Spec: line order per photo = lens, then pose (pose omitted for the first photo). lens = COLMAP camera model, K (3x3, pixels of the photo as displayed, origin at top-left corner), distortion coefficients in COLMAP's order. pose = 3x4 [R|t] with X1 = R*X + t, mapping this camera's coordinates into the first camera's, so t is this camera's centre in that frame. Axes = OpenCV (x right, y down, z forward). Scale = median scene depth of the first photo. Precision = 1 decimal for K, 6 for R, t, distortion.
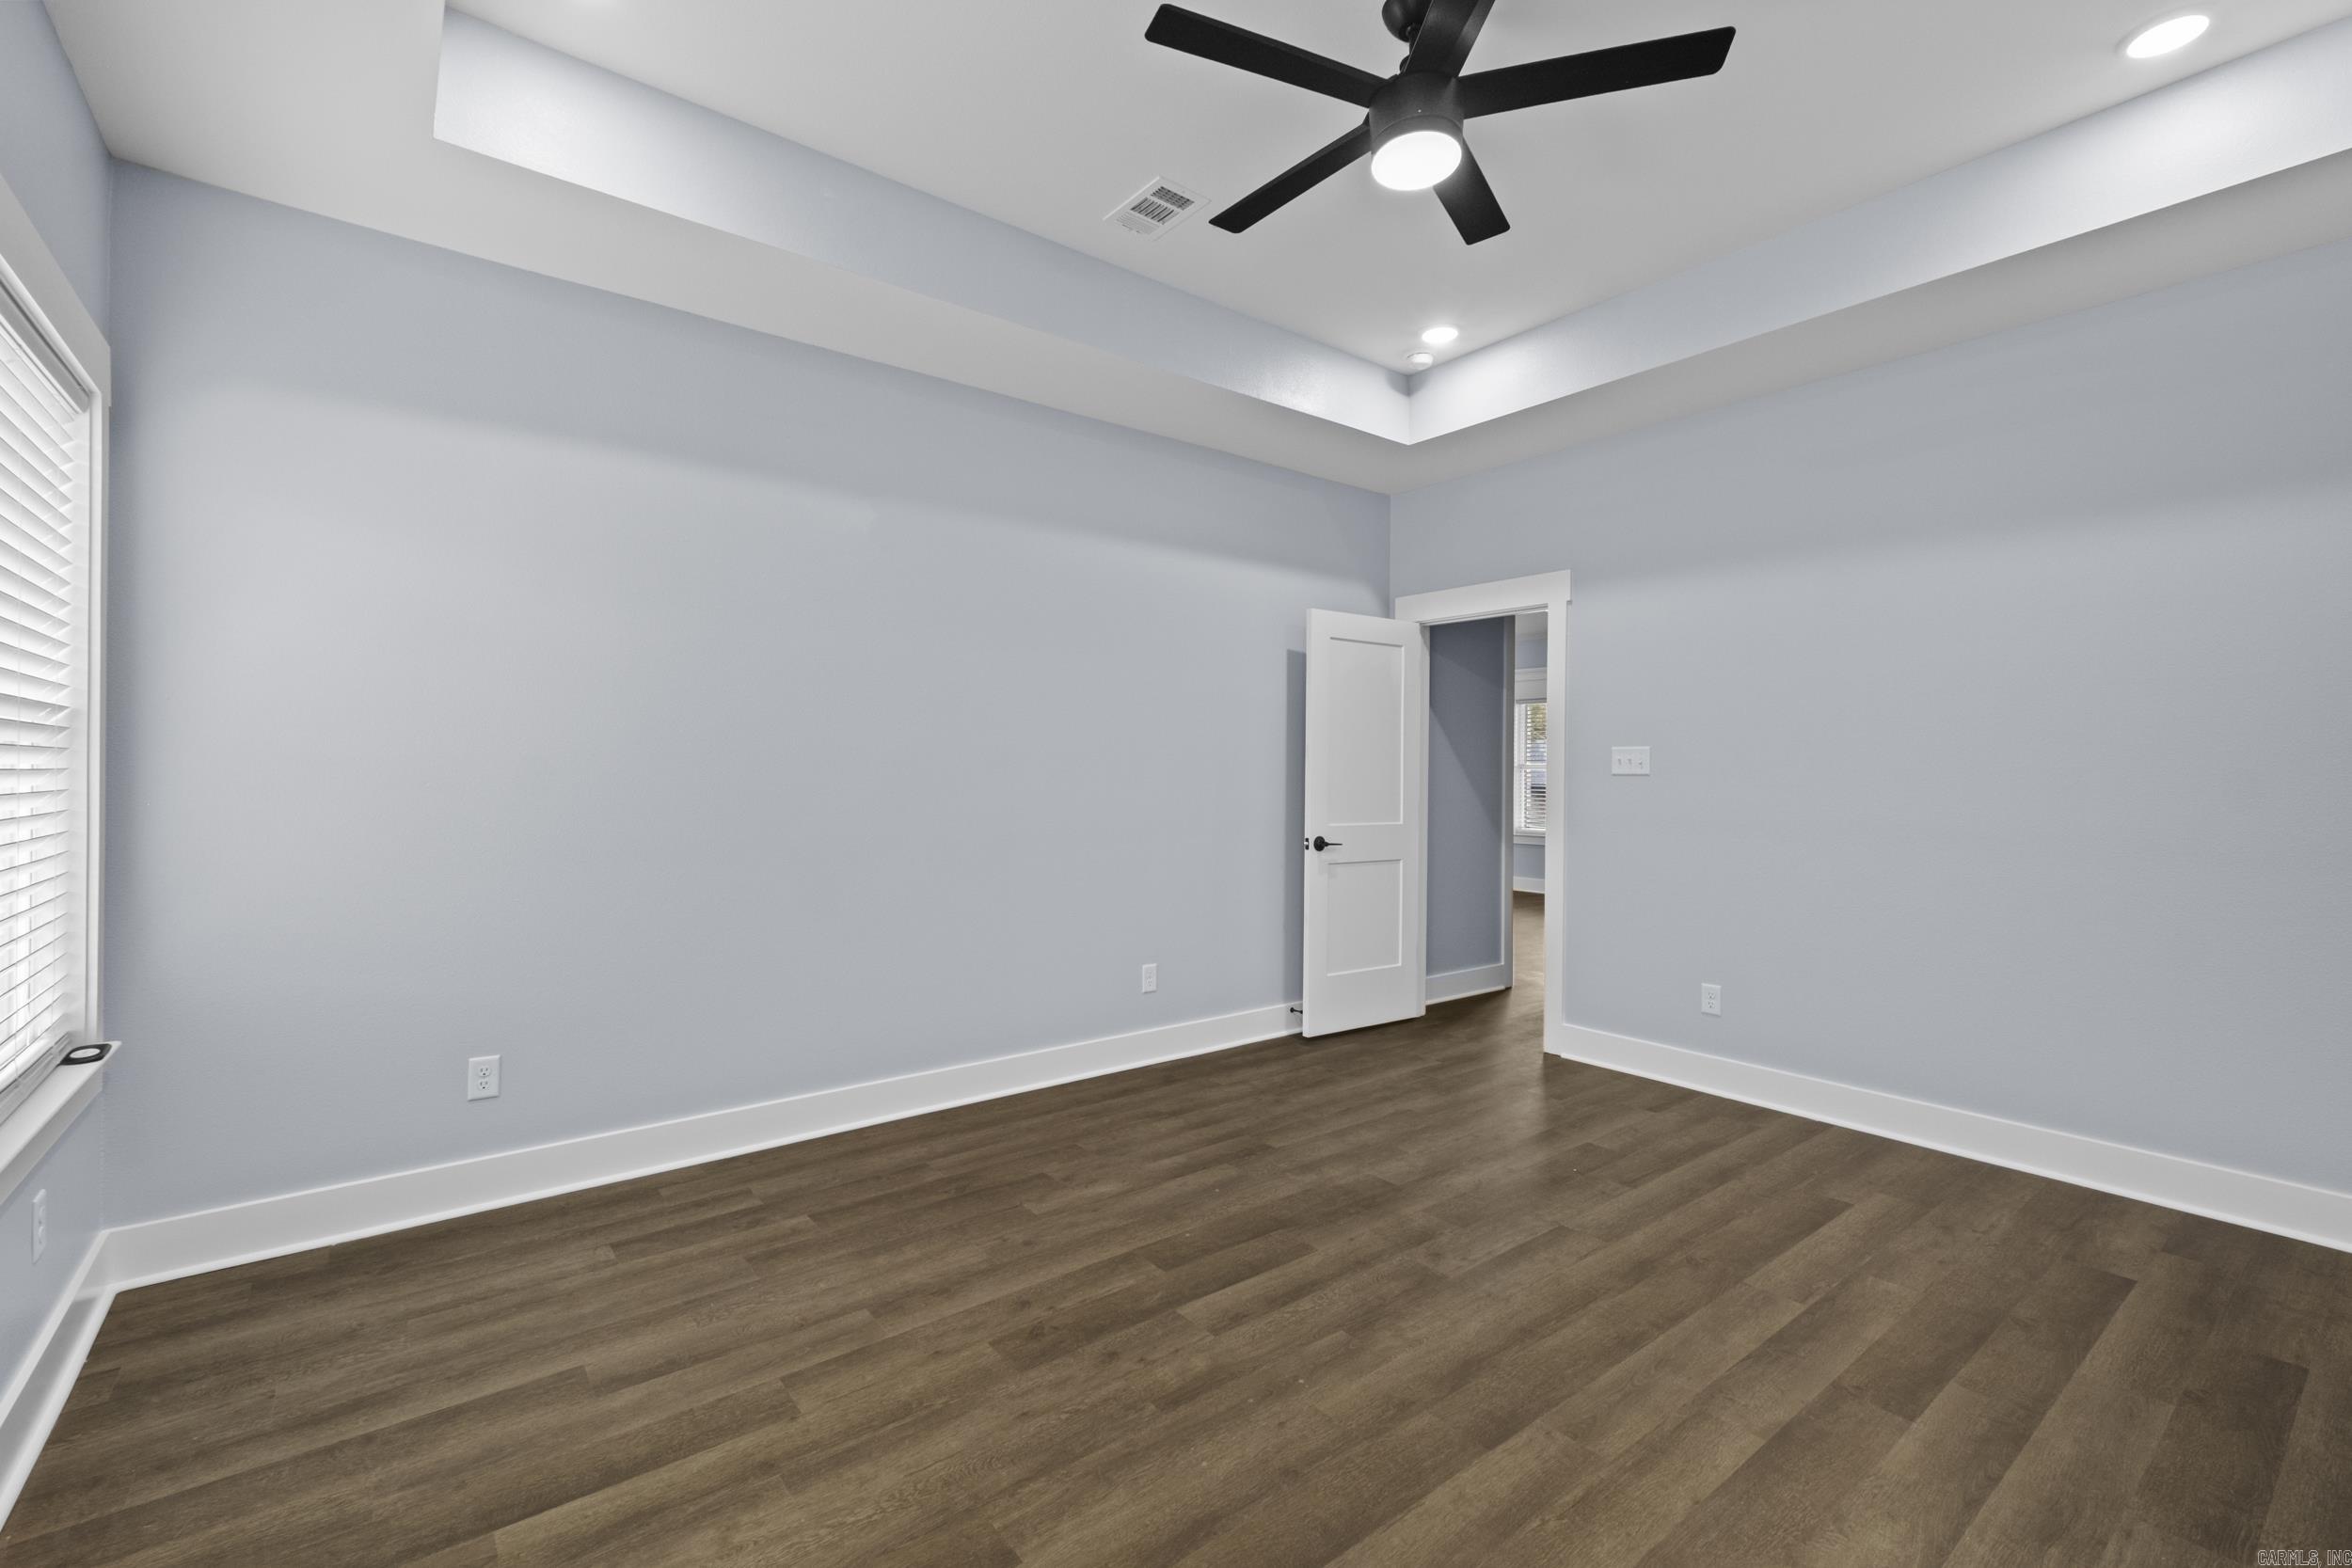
lens RADIAL K [[1020.2, 0, 1163.9], [0, 1020.2, 771.3], [0, 0, 1]] dist [0.003130, 0.000923]
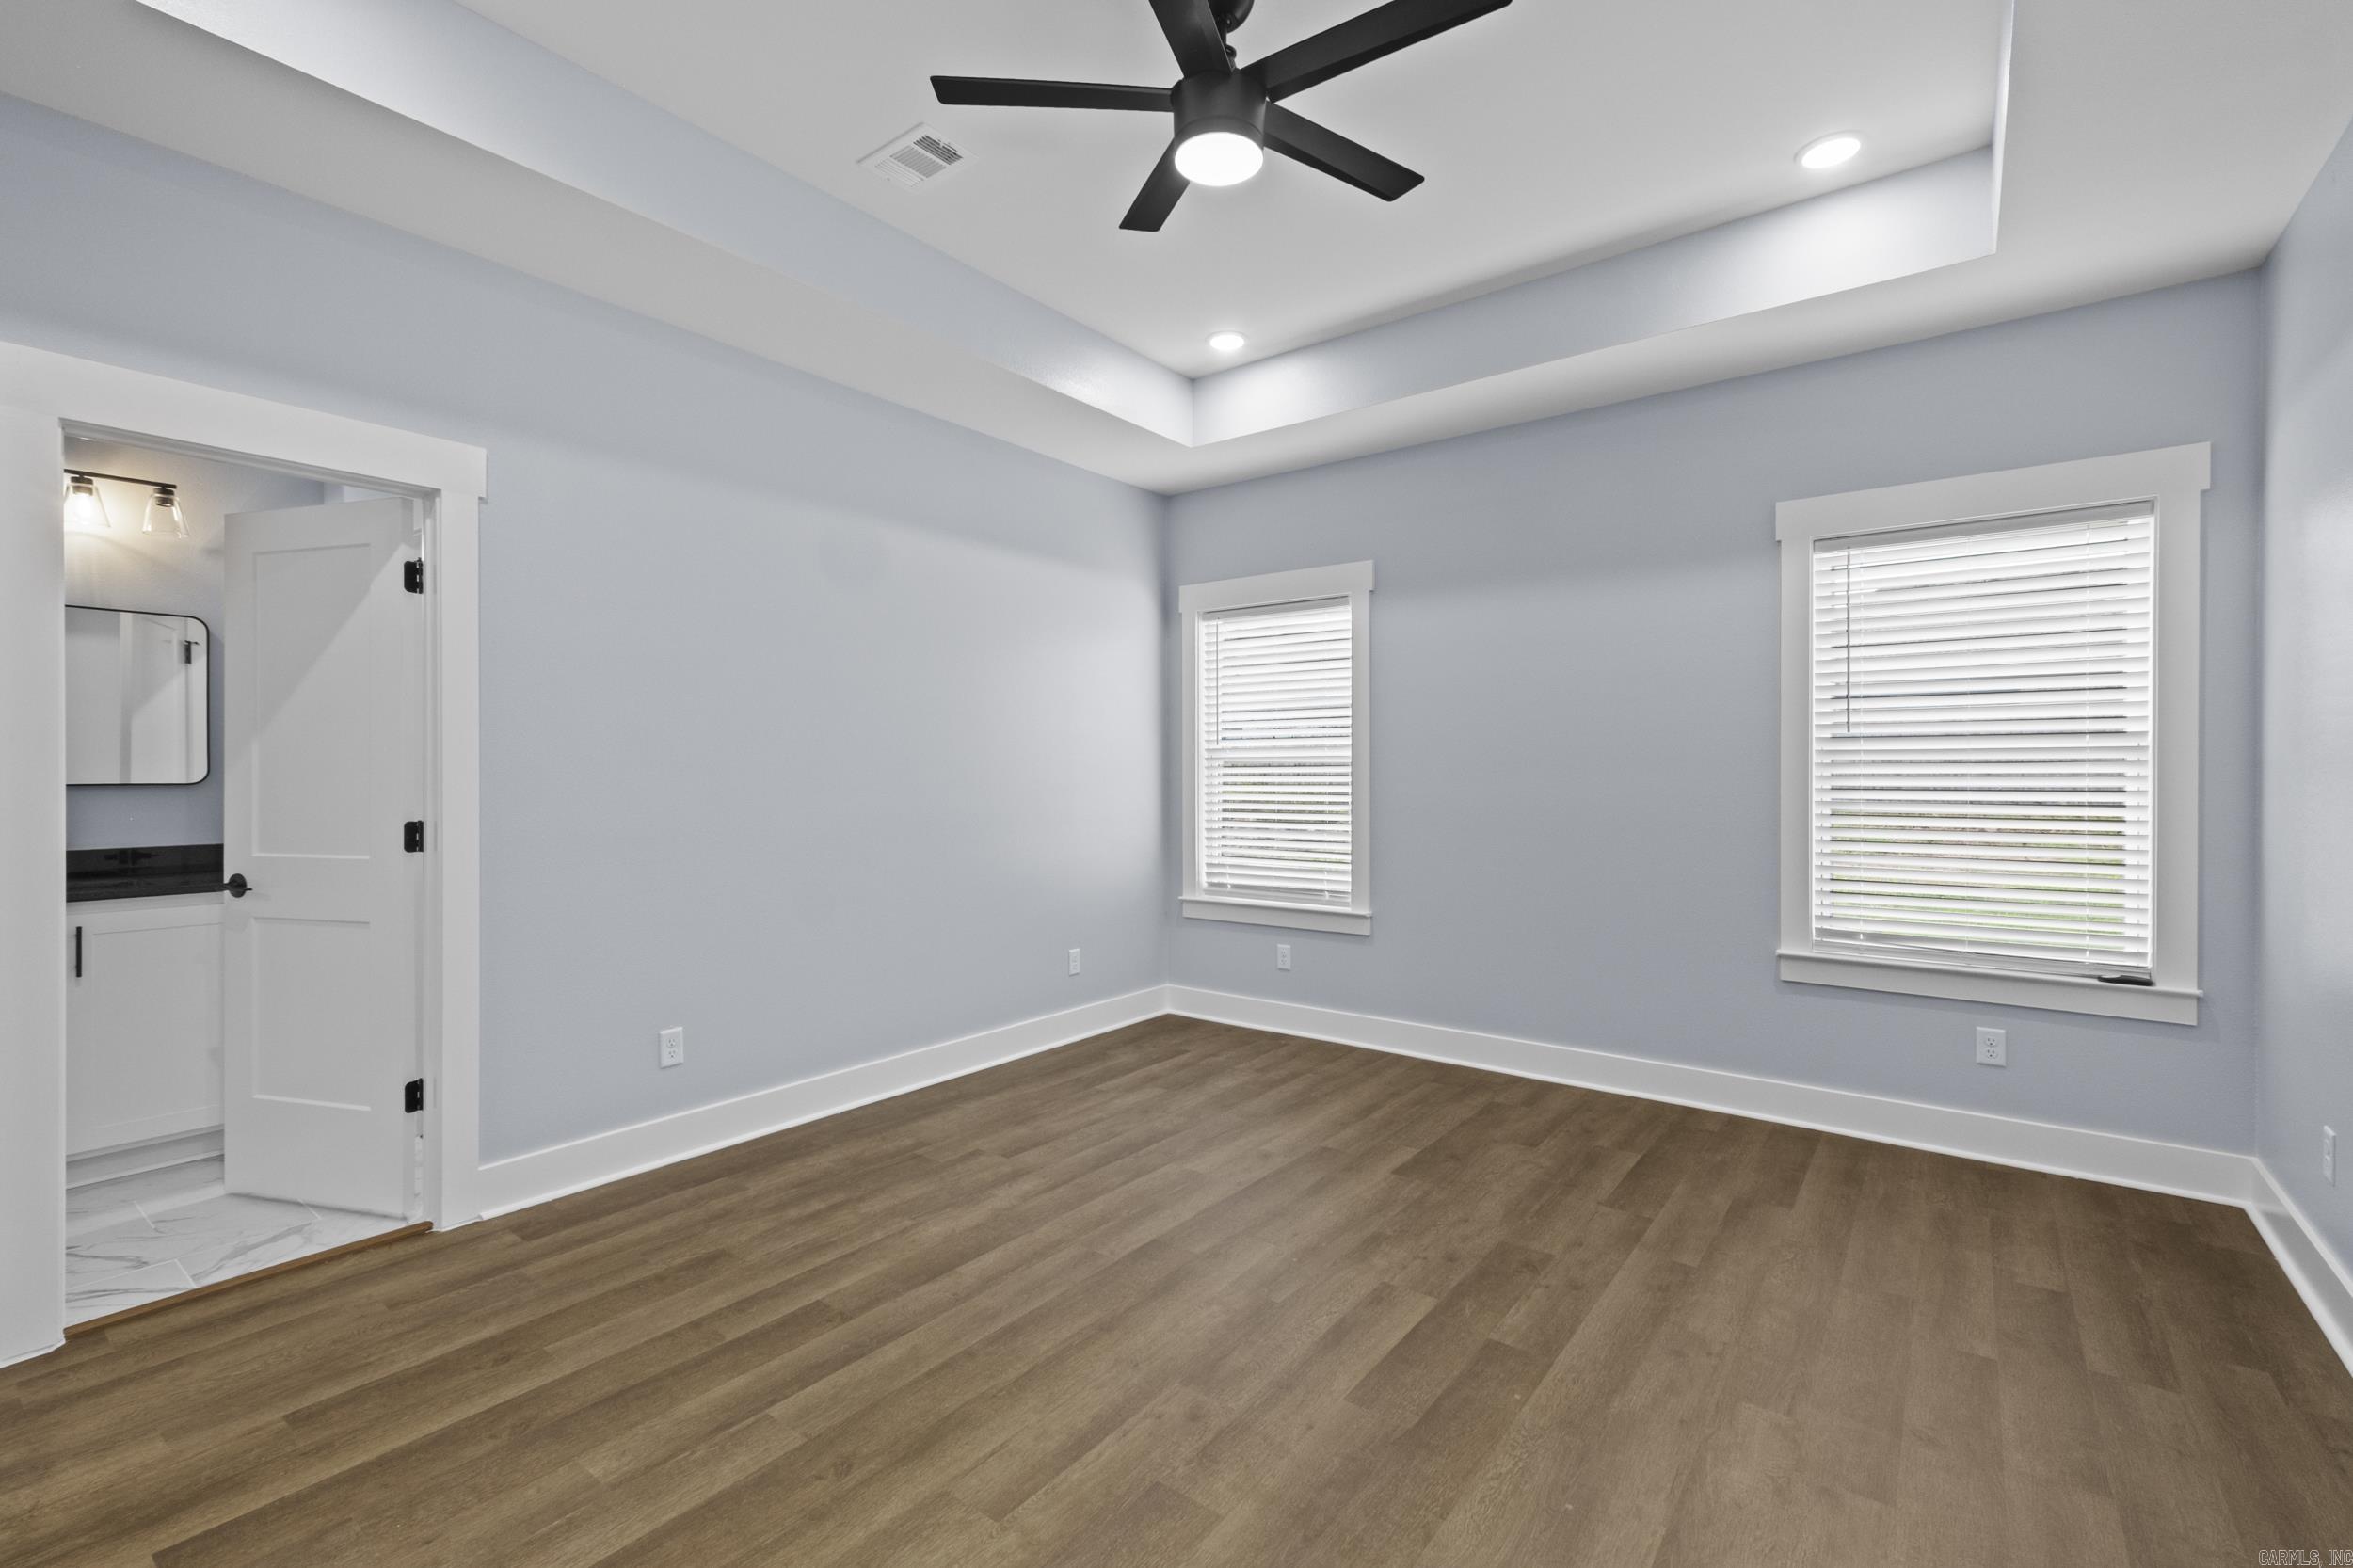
lens RADIAL K [[1020.7, 0, 1191.6], [0, 1020.7, 771.9], [0, 0, 1]] dist [0.003130, 0.000923]
pose [[-0.962288, -0.005431, -0.271978, 0.535045], [-0.003617, 0.999968, -0.007168, 0.006809], [0.272008, -0.005914, -0.962277, 1.938632]]
